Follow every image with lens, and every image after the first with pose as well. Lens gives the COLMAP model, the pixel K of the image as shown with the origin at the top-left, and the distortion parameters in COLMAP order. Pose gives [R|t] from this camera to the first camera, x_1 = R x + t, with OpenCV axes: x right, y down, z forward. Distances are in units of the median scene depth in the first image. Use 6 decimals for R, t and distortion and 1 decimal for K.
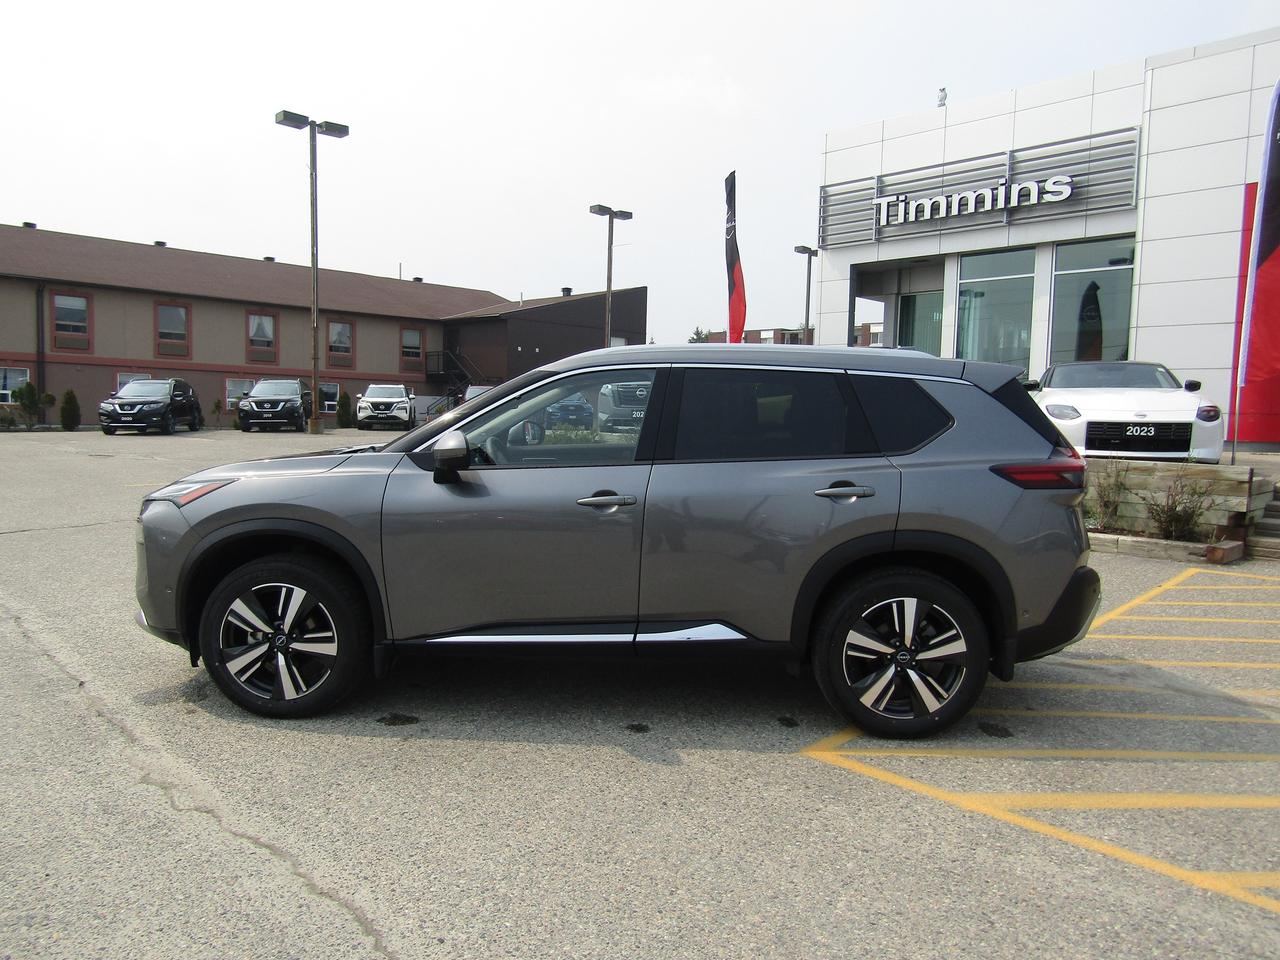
lens RADIAL K [[902.3, 0, 642.1], [0, 902.3, 469.4], [0, 0, 1]] dist [0.001841, -0.005026]
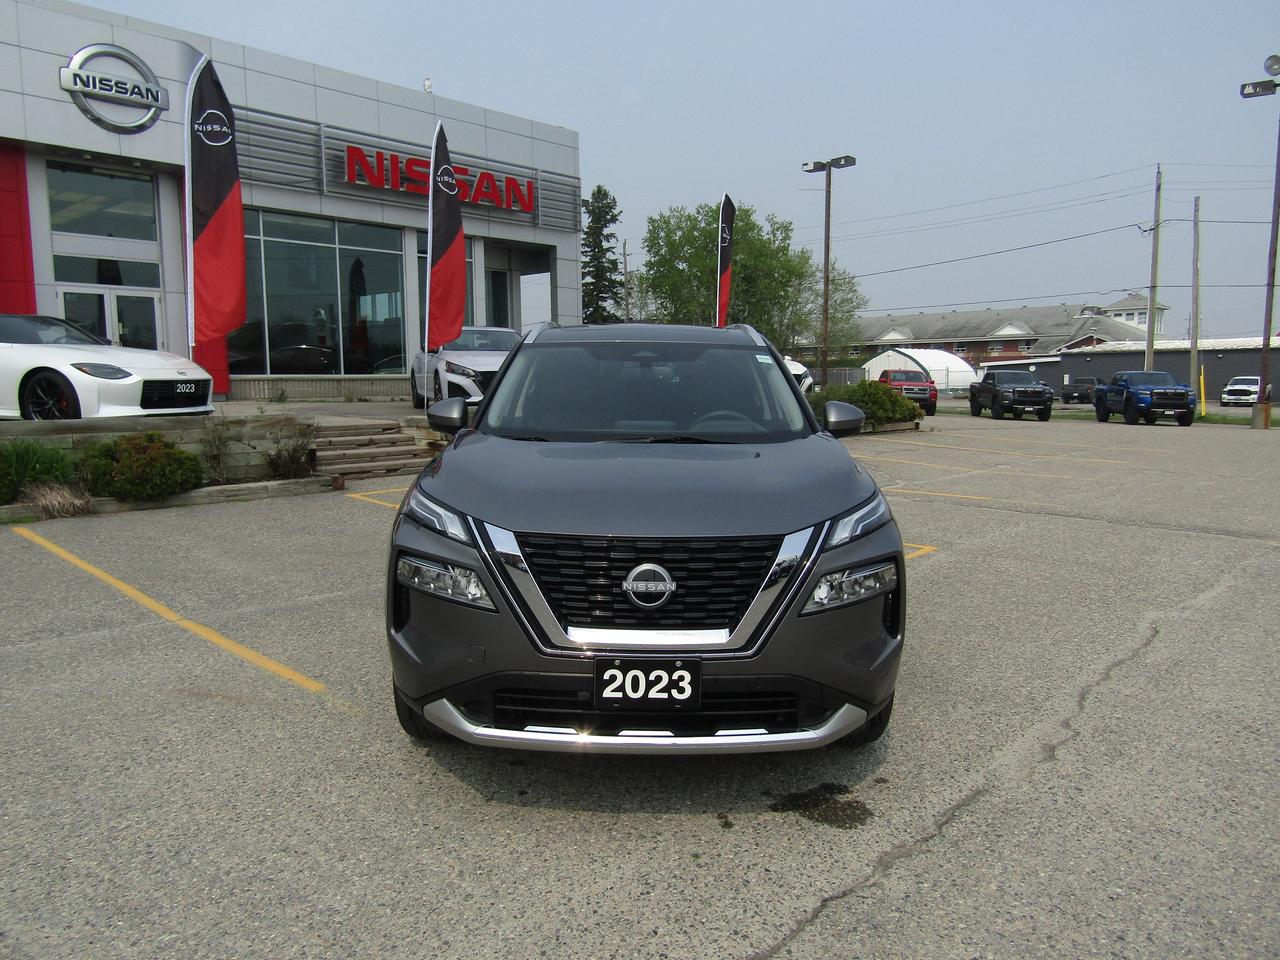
lens RADIAL K [[902.3, 0, 634.5], [0, 902.3, 484.2], [0, 0, 1]] dist [0.001841, -0.005026]
pose [[-0.039585, -0.142451, 0.989010, -1.101805], [0.068842, 0.987045, 0.144924, -0.100982], [-0.996842, 0.073822, -0.029265, 1.091578]]
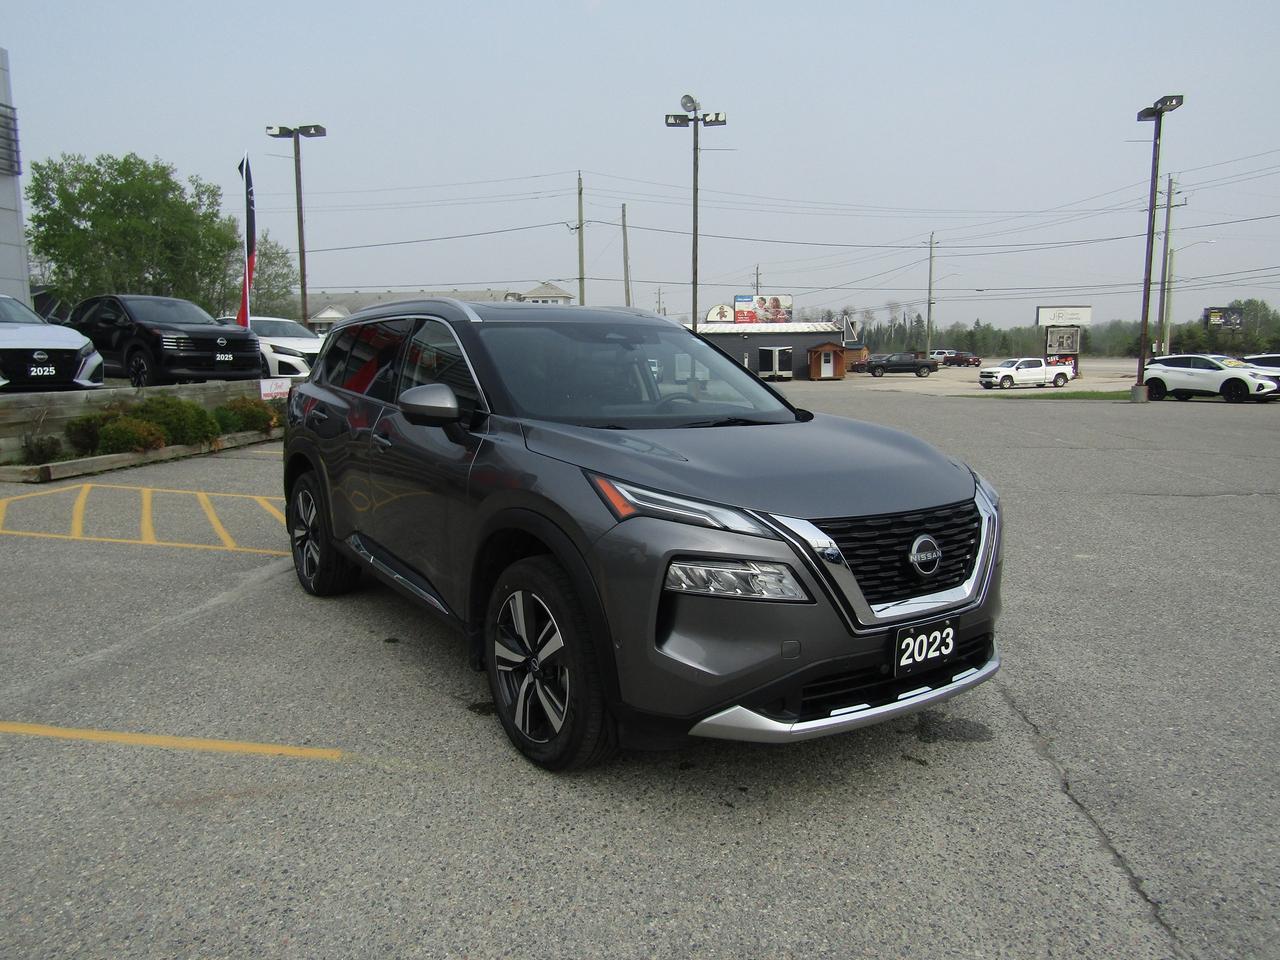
lens RADIAL K [[902.3, 0, 623.2], [0, 902.3, 482.1], [0, 0, 1]] dist [0.001841, -0.005026]
pose [[-0.604521, -0.135684, 0.784948, -0.897586], [0.038779, 0.979206, 0.199128, -0.134685], [-0.795644, 0.150817, -0.586689, 1.594098]]
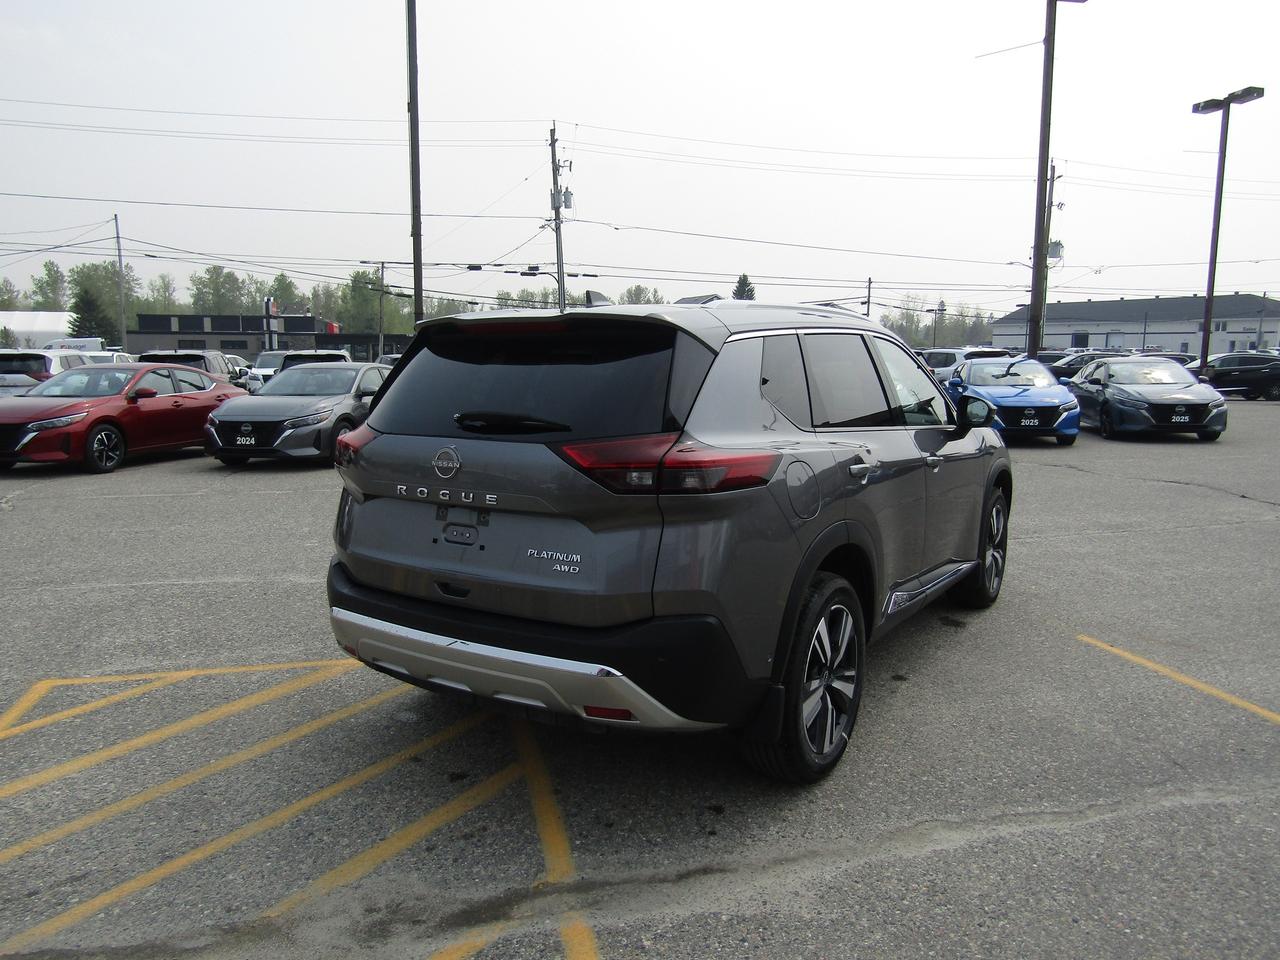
lens RADIAL K [[902.3, 0, 633.4], [0, 902.3, 484.1], [0, 0, 1]] dist [0.001841, -0.005026]
pose [[-0.505657, 0.094307, -0.857565, 0.931630], [-0.076795, 0.985142, 0.153618, -0.096853], [0.859310, 0.143535, -0.490901, 1.437317]]
